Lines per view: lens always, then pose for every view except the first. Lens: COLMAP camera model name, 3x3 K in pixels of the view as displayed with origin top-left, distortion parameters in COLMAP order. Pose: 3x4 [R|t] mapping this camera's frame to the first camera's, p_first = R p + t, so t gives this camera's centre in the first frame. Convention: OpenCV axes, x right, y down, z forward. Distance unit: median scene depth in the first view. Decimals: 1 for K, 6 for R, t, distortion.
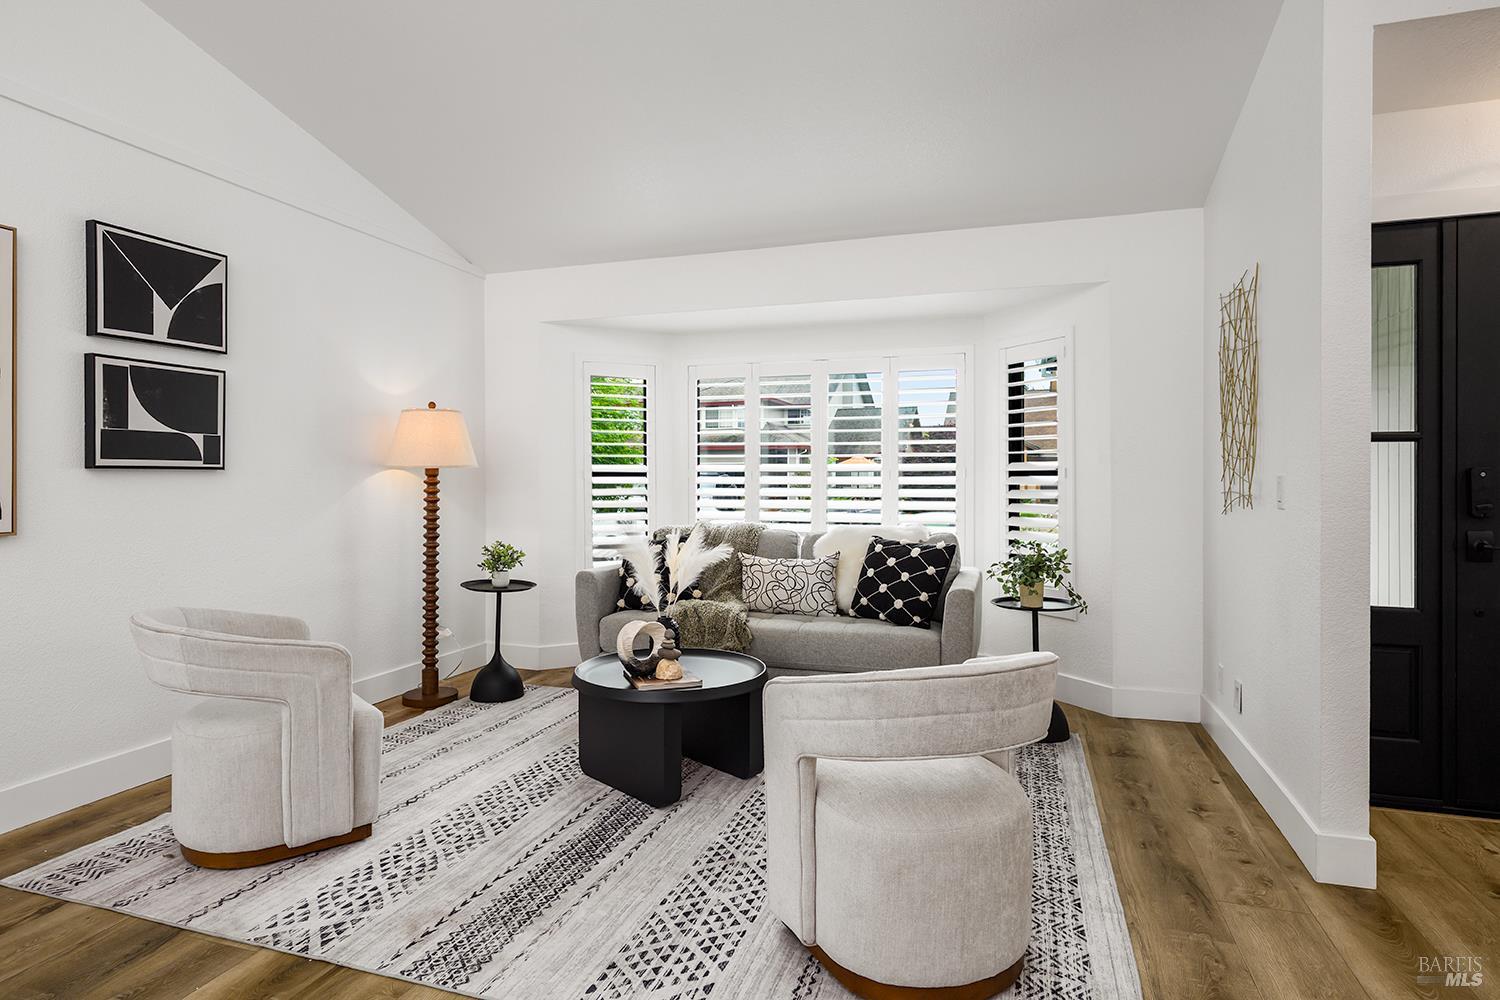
lens RADIAL K [[810.3, 0, 749.4], [0, 810.3, 490.1], [0, 0, 1]] dist [0.003178, 0.000864]
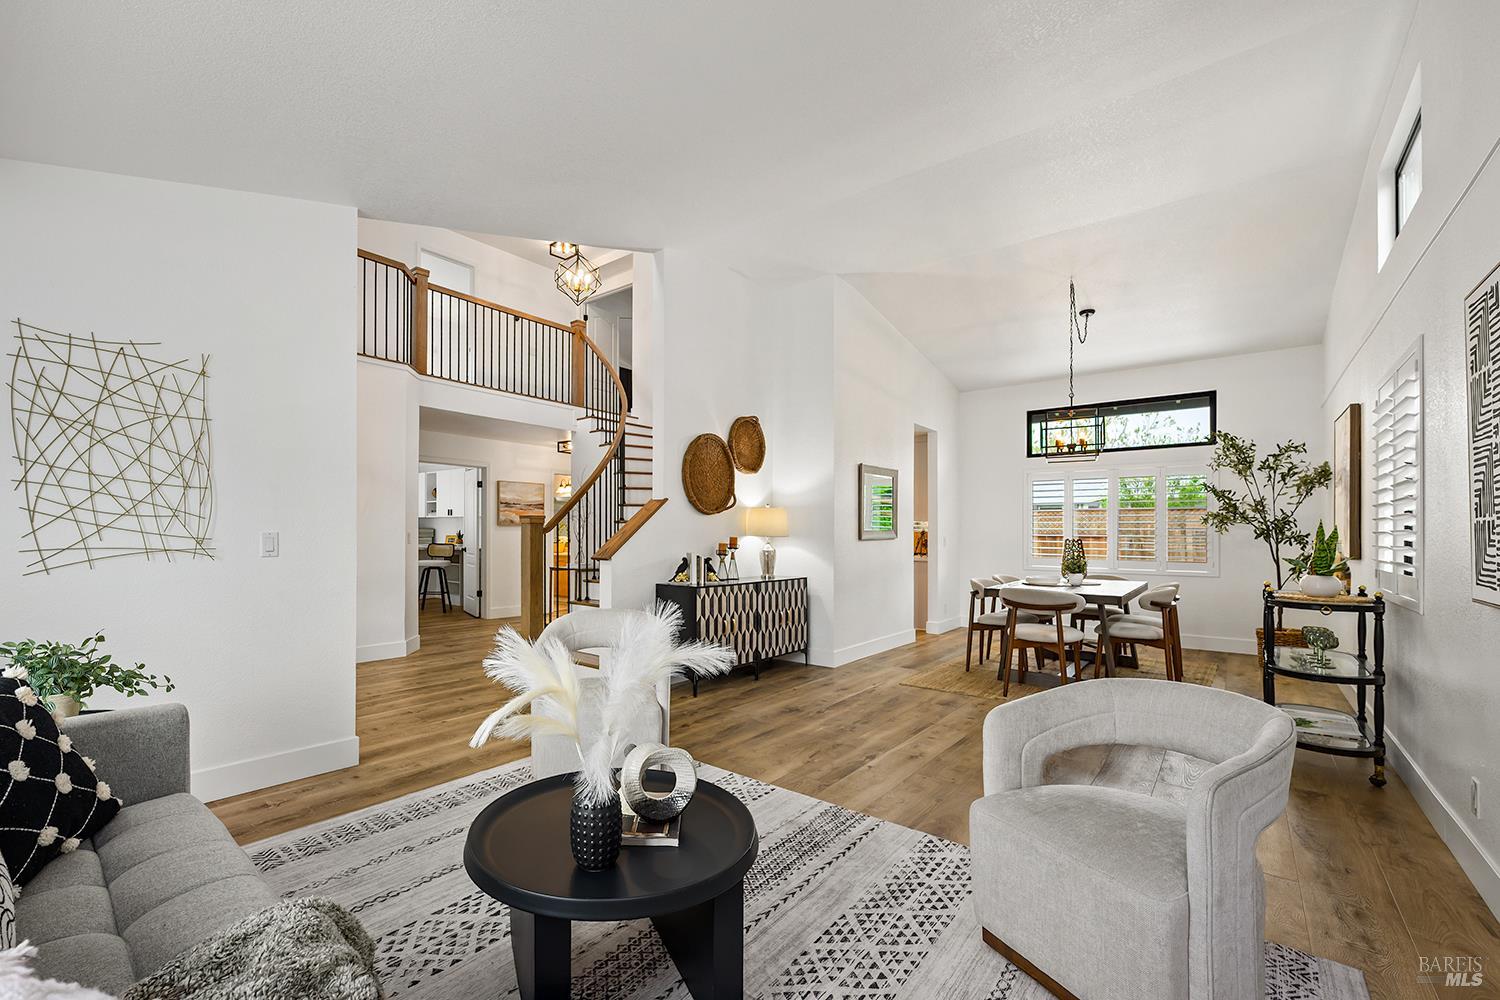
lens RADIAL K [[629.6, 0, 692.8], [0, 629.6, 524.5], [0, 0, 1]] dist [0.000458, 0.000103]
pose [[-0.926545, -0.001474, 0.376180, -0.367265], [-0.001271, 0.999999, 0.000787, -0.029547], [-0.376181, 0.000251, -0.926546, 1.512786]]
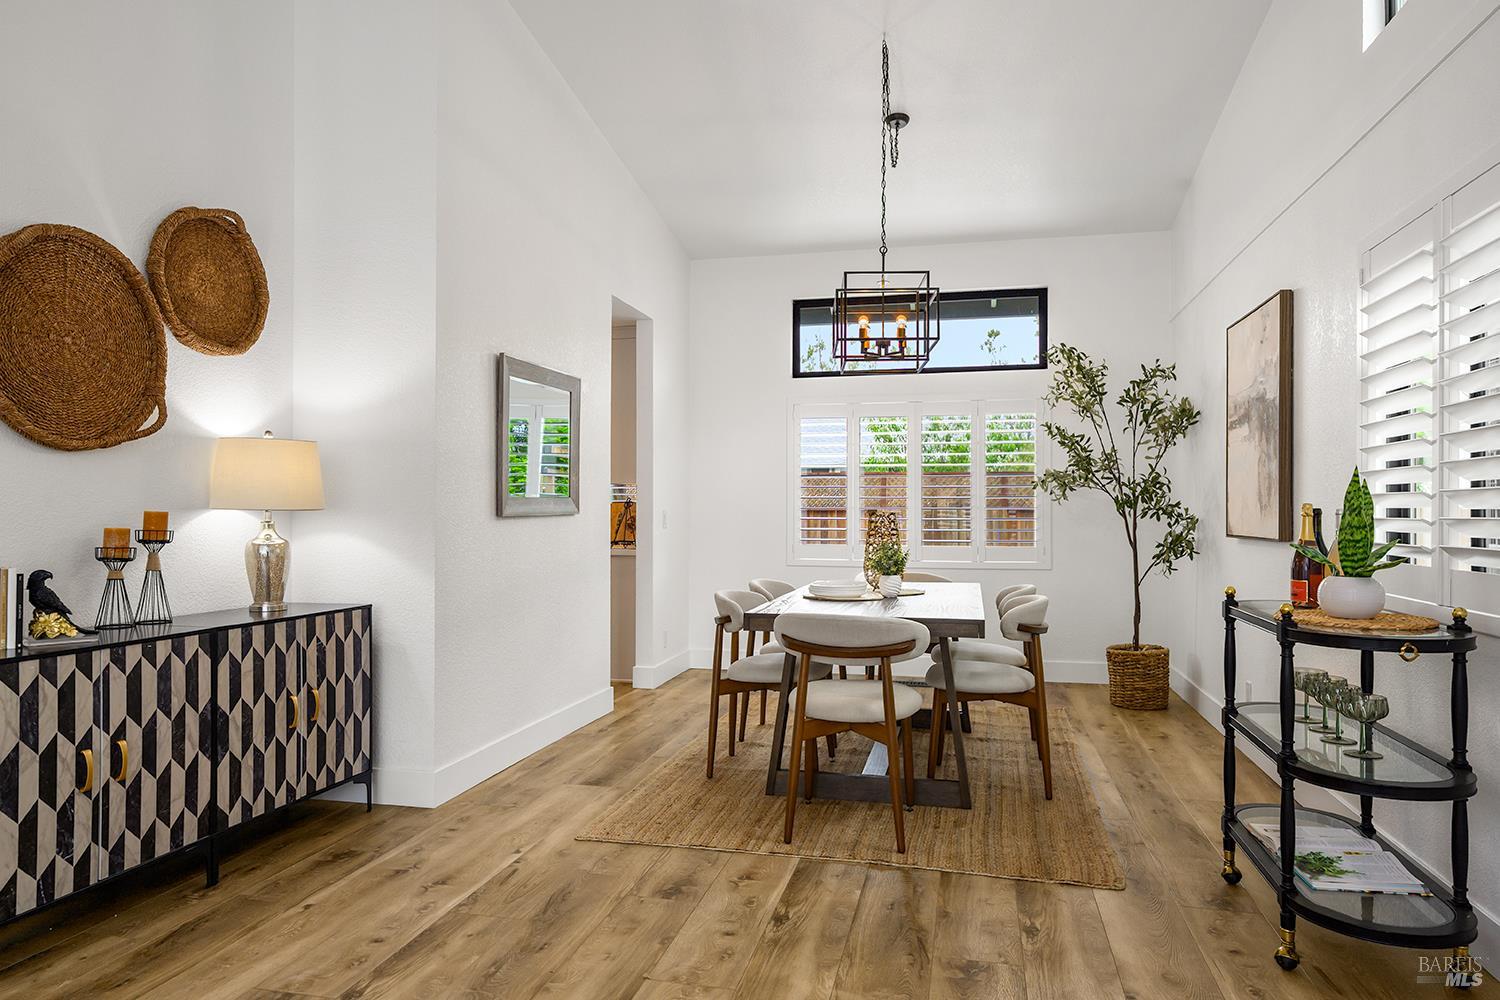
lens RADIAL K [[945.6, 0, 755.2], [0, 945.6, 494.8], [0, 0, 1]] dist [0.002929, 0.000243]
pose [[-0.995393, -0.003525, -0.095817, -0.351424], [-0.003396, 0.999993, -0.001510, -0.013010], [0.095822, -0.001177, -0.995398, 0.903737]]
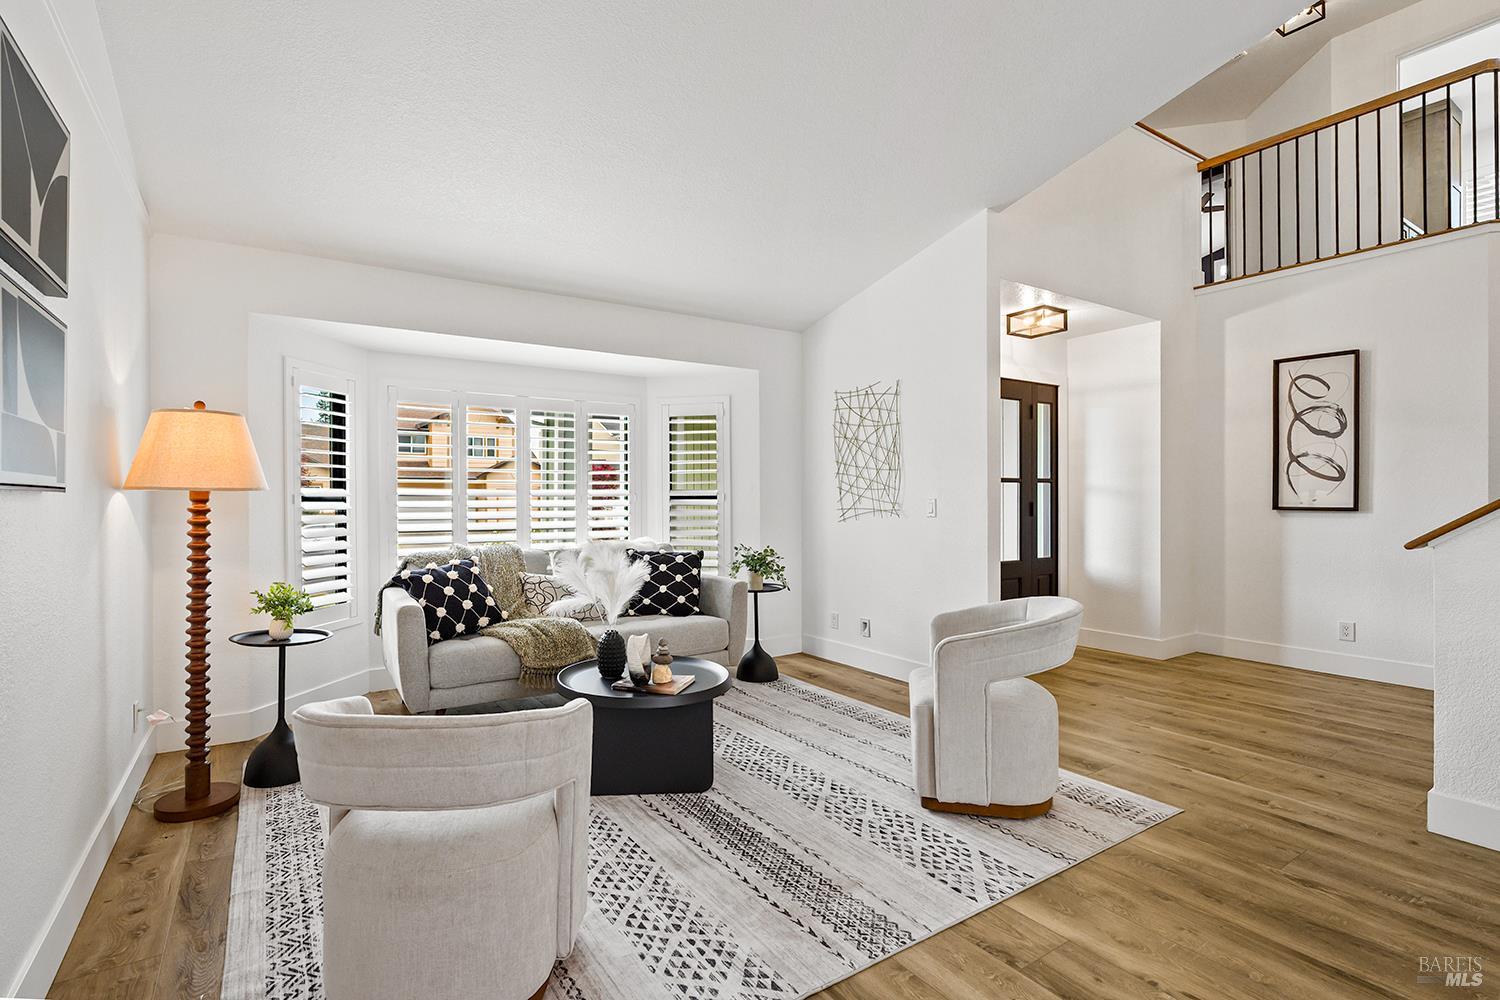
lens RADIAL K [[686.4, 0, 668.0], [0, 686.4, 506.3], [0, 0, 1]] dist [-0.000078, -0.000231]
pose [[0.655072, -0.009106, 0.755512, -0.805386], [0.015903, 0.999872, -0.001737, -0.007133], [-0.755399, 0.013153, 0.655133, 0.371821]]
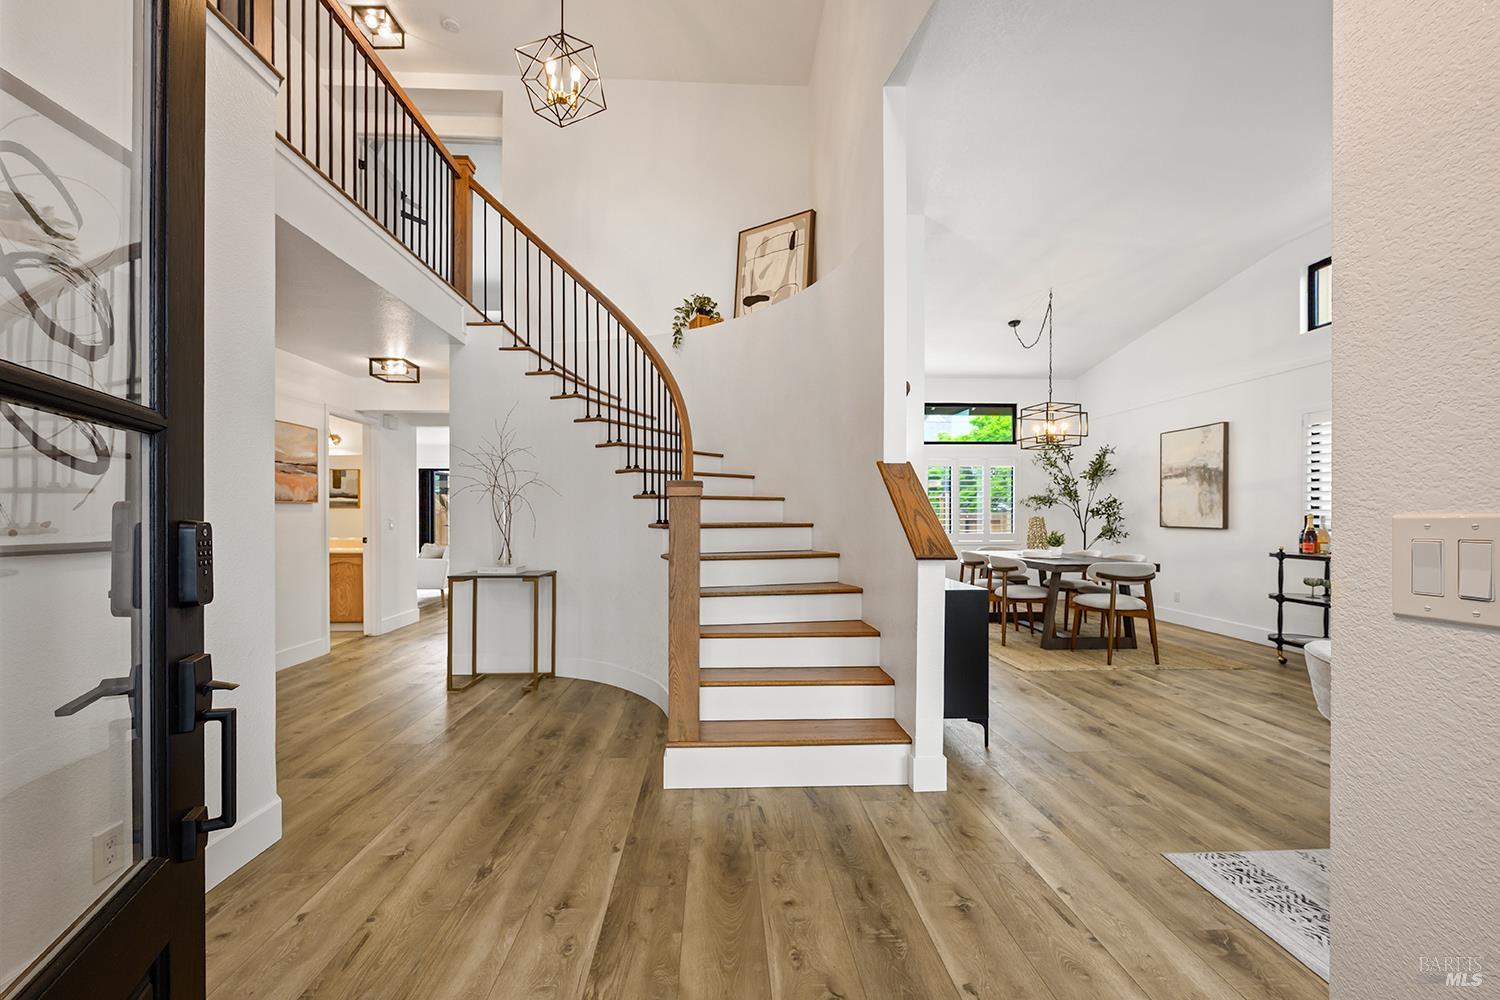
lens RADIAL K [[595.1, 0, 750.0], [0, 595.1, 500.0], [0, 0, 1]] dist [0.000277, 0.000044]
pose [[-0.931162, -0.007903, -0.364520, 0.914000], [-0.003977, 0.999926, -0.011520, -0.013937], [0.364584, -0.009278, -0.931124, 0.906135]]
